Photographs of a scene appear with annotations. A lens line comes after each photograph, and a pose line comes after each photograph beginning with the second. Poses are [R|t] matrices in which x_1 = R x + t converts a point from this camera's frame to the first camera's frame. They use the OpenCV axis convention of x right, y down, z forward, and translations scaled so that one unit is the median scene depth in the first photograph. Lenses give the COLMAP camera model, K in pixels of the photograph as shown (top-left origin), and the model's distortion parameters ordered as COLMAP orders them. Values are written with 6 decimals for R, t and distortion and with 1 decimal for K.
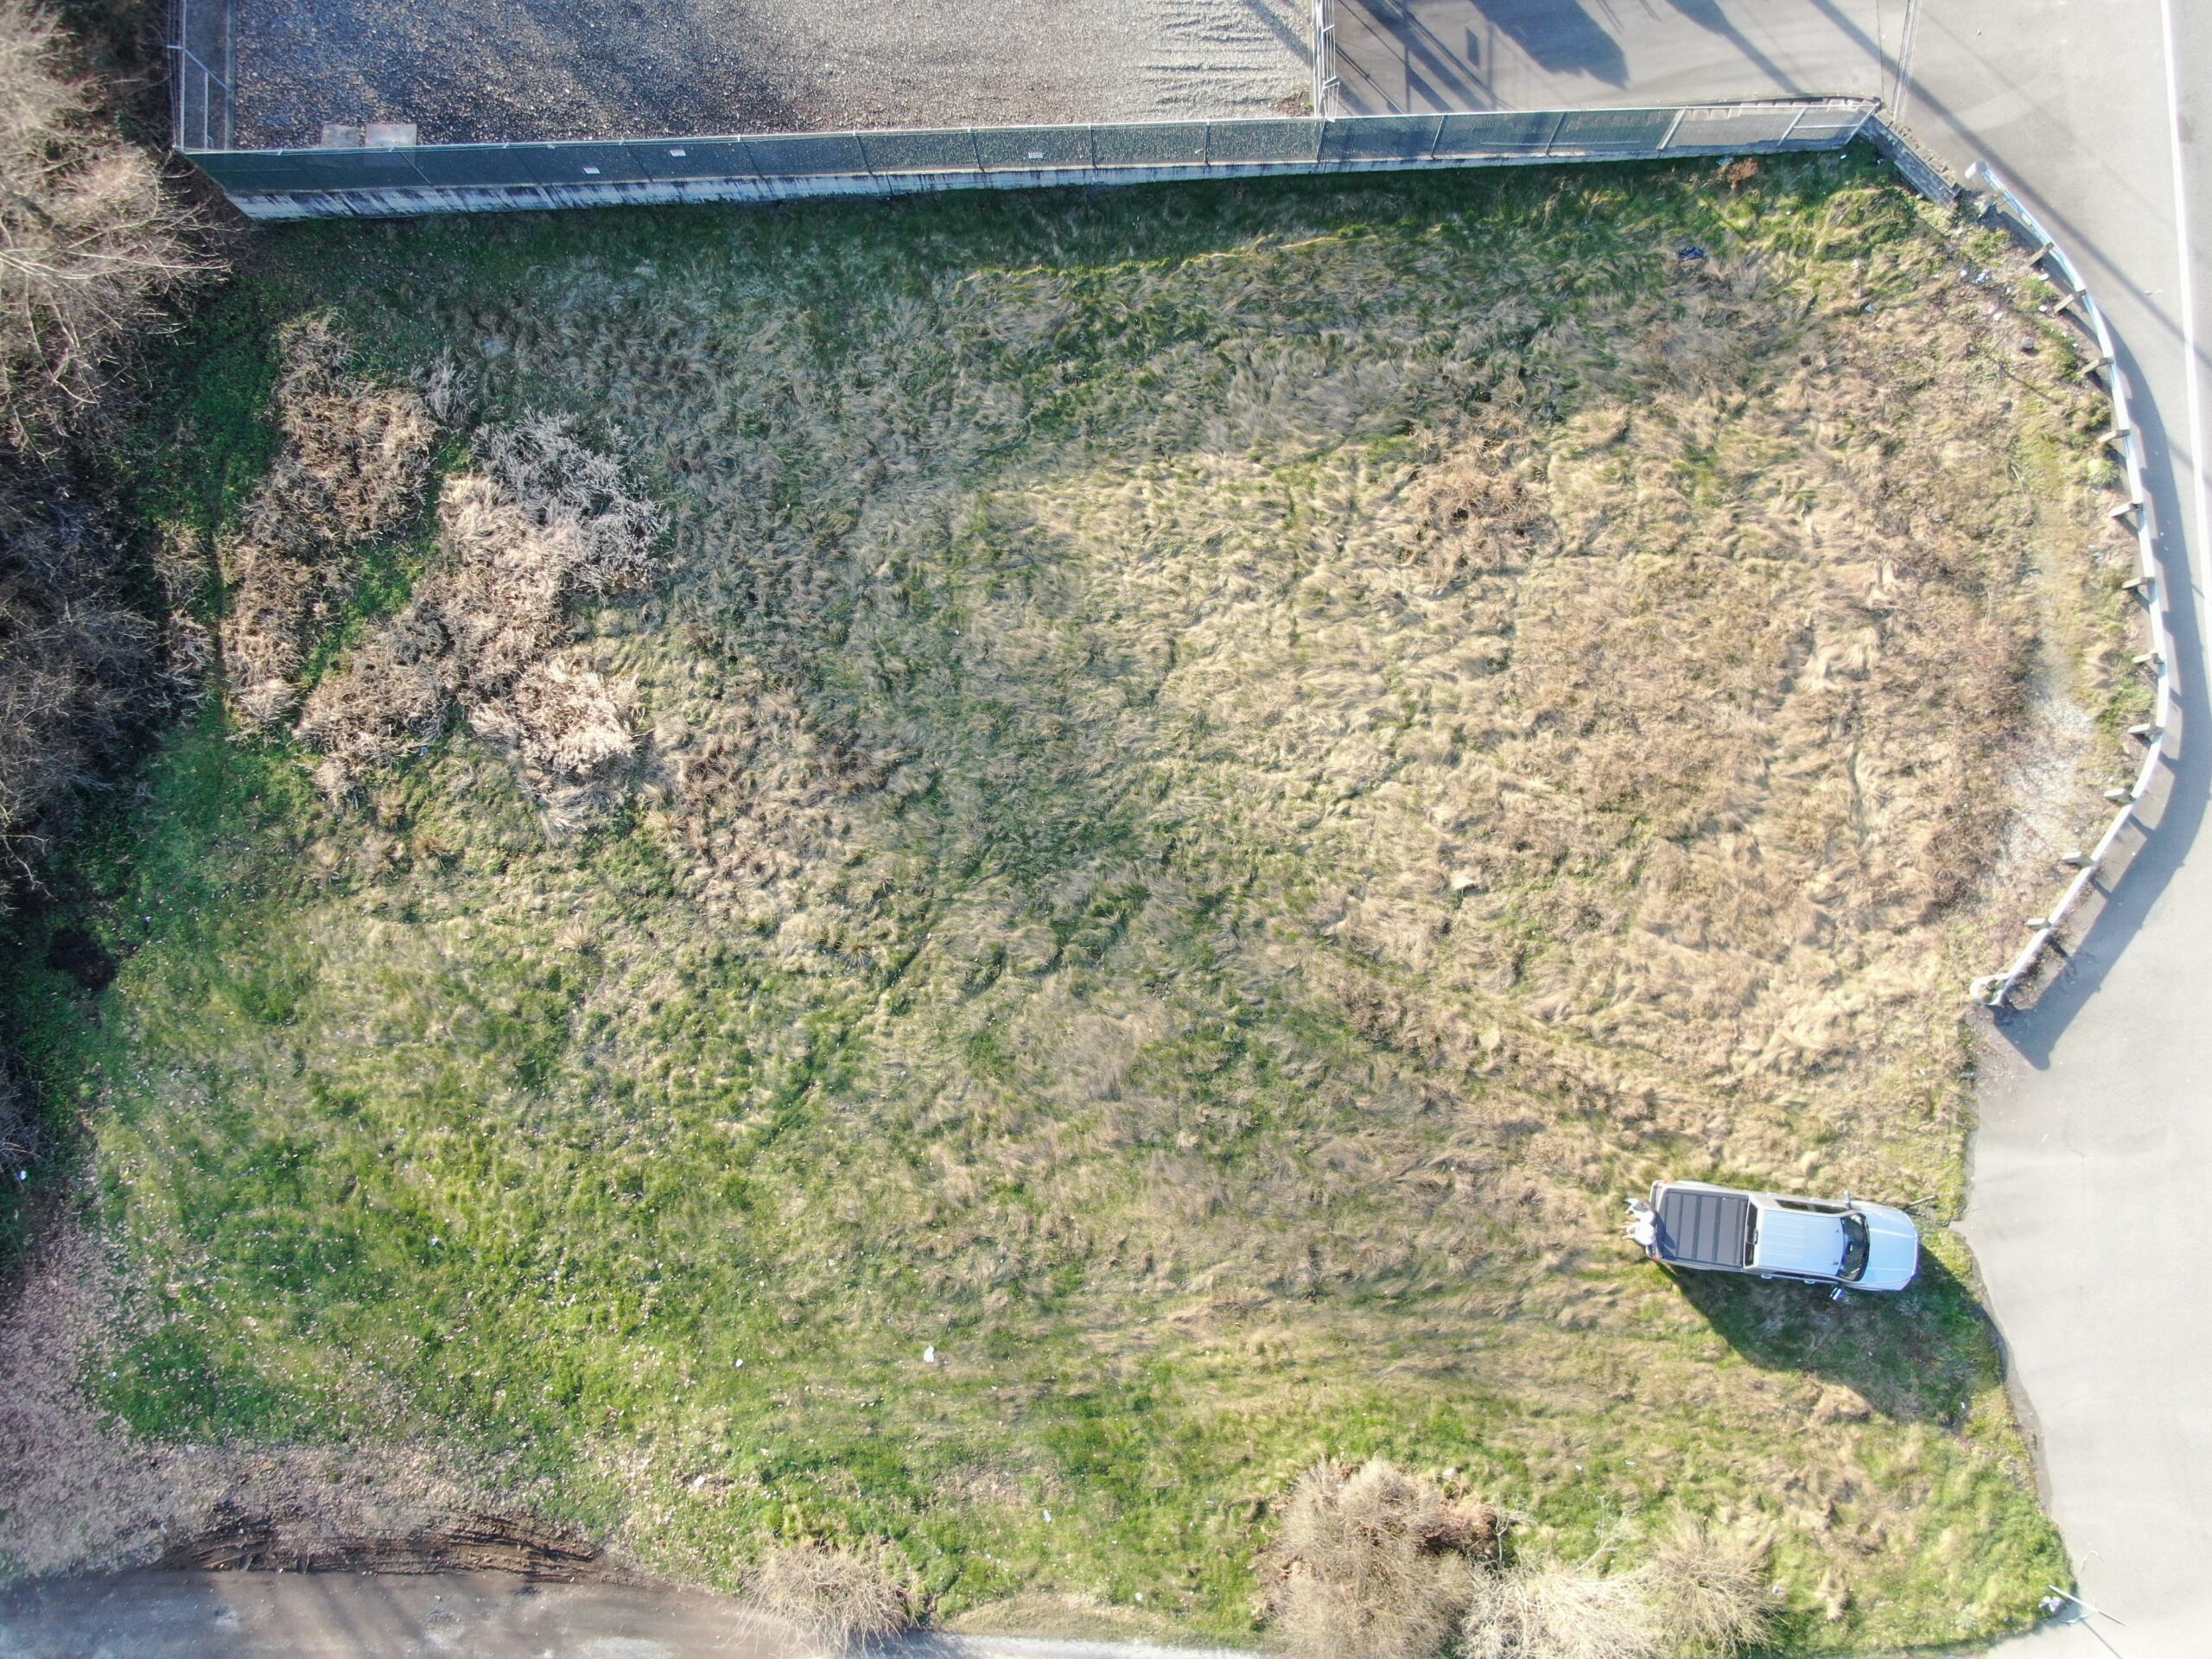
lens RADIAL K [[1561.0, 0, 1100.9], [0, 1561.0, 826.2], [0, 0, 1]] dist [-0.021680, 0.008872]
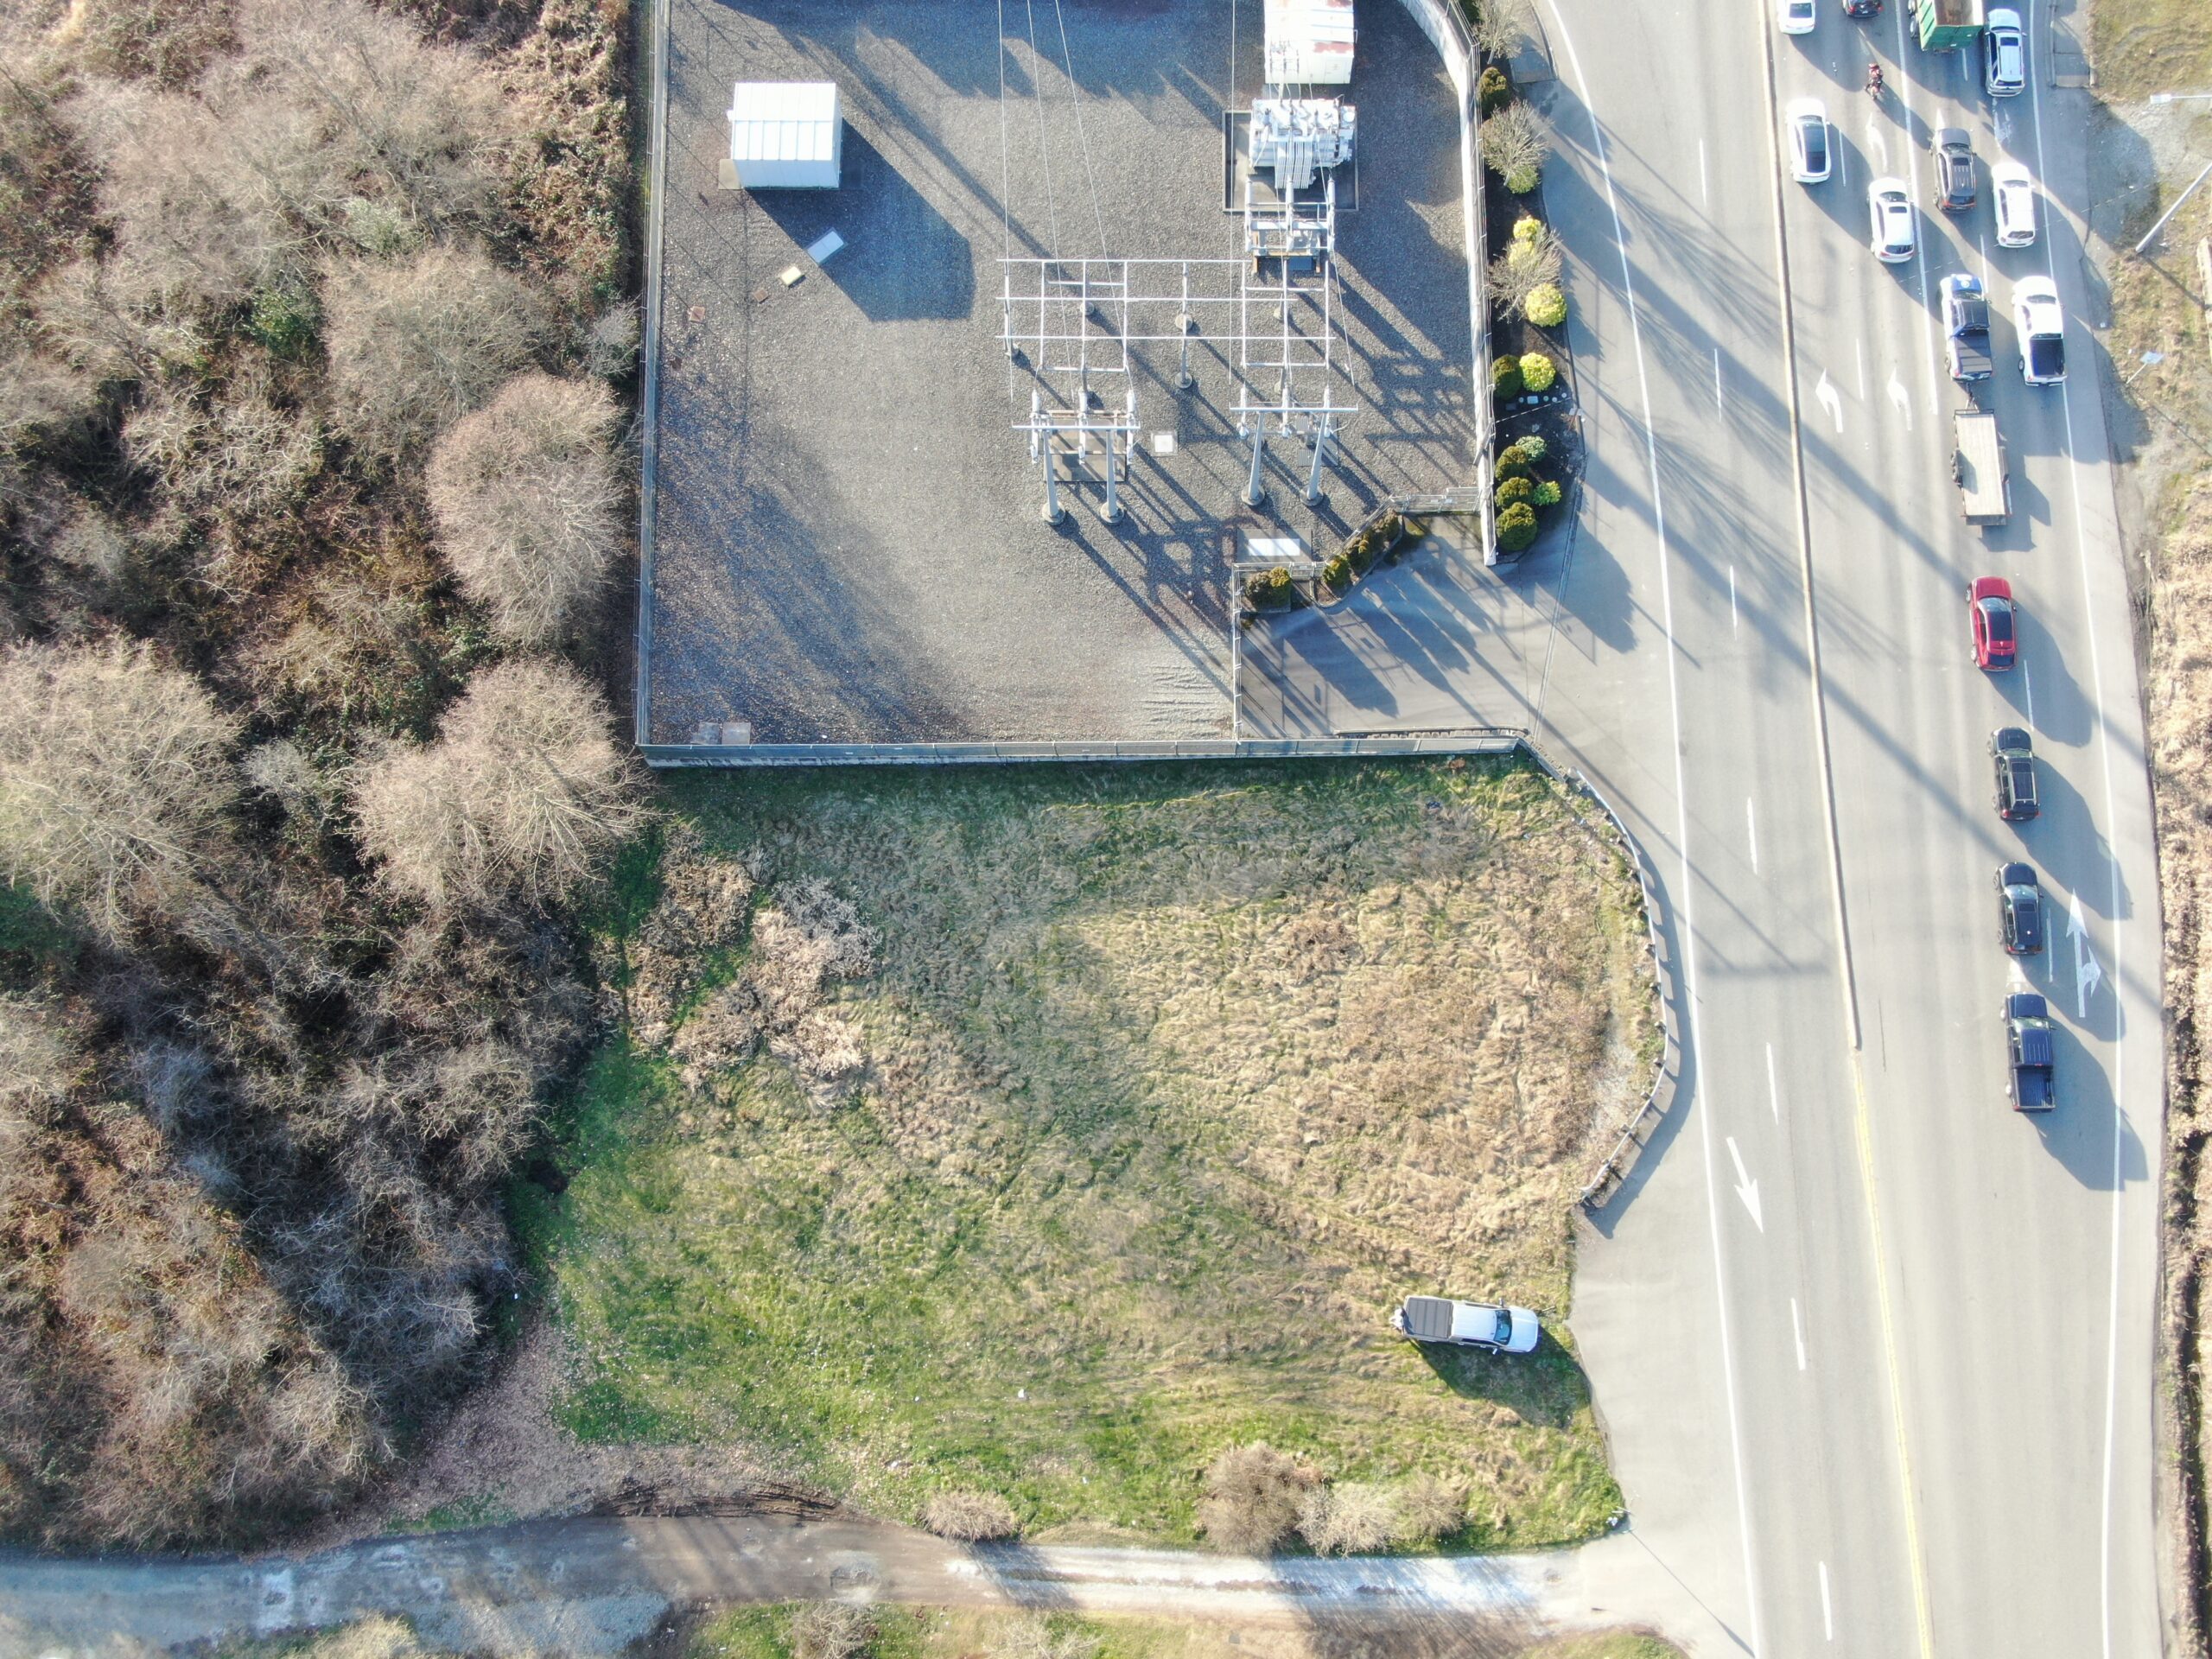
lens RADIAL K [[2276.6, 0, 1100.4], [0, 2276.6, 818.7], [0, 0, 1]] dist [-0.005237, 0.000000]
pose [[0.999937, 0.010953, -0.002598, -0.016573], [-0.011232, 0.986247, -0.164894, 0.108971], [0.000756, 0.164913, 0.986308, -1.739212]]
